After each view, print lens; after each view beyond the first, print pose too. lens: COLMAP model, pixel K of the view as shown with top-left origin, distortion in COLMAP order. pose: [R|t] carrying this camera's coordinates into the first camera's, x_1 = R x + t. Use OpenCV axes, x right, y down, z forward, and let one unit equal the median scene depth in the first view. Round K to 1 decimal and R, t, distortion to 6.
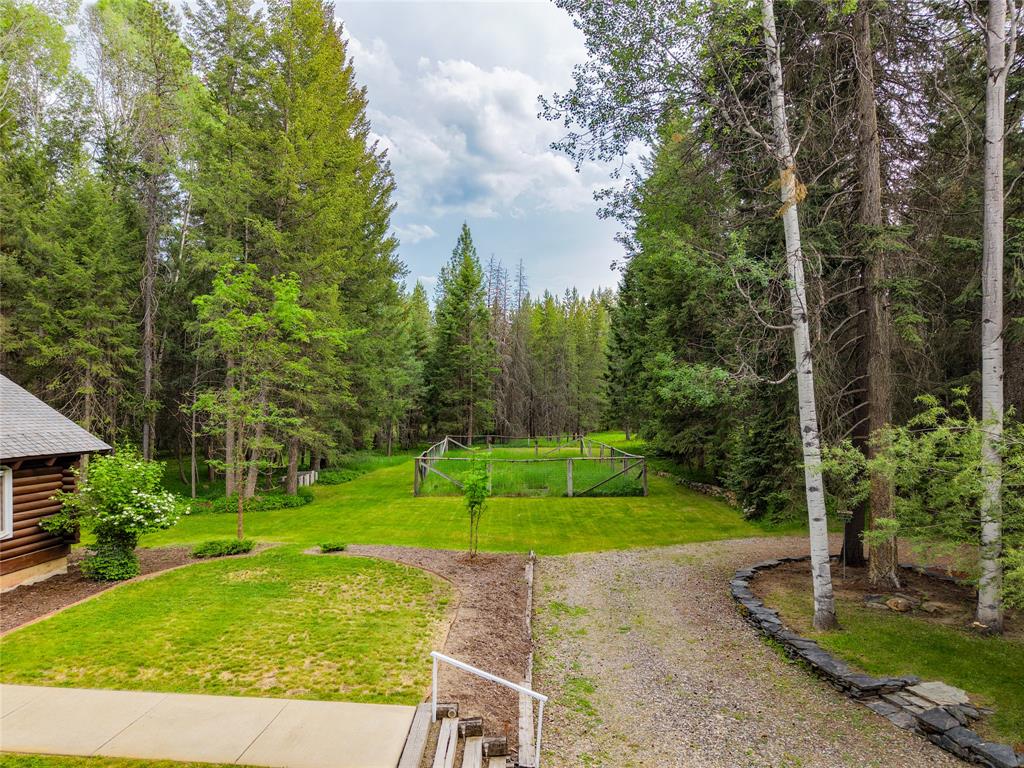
lens RADIAL K [[706.3, 0, 512.0], [0, 706.3, 384.0], [0, 0, 1]] dist [0.001899, 0.000259]
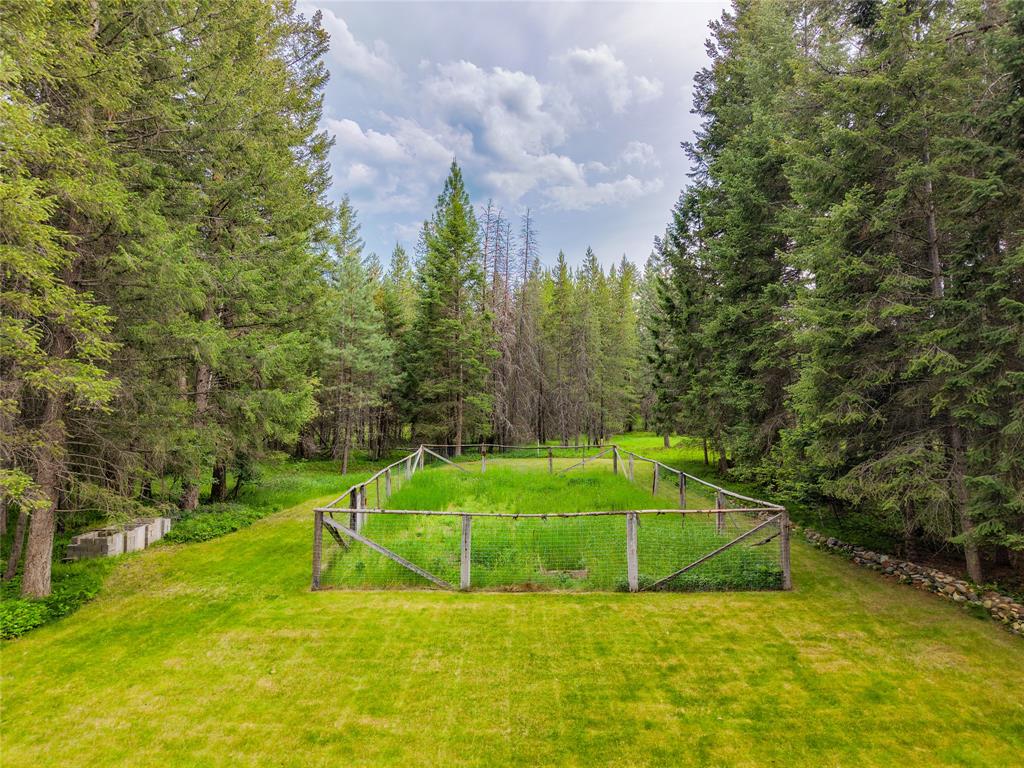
lens RADIAL K [[706.3, 0, 512.0], [0, 706.3, 384.0], [0, 0, 1]] dist [0.001899, 0.000259]
pose [[0.999975, 0.001922, -0.006789, 0.000913], [-0.001878, 0.999977, 0.006499, 0.007234], [0.006802, -0.006486, 0.999956, 0.260254]]
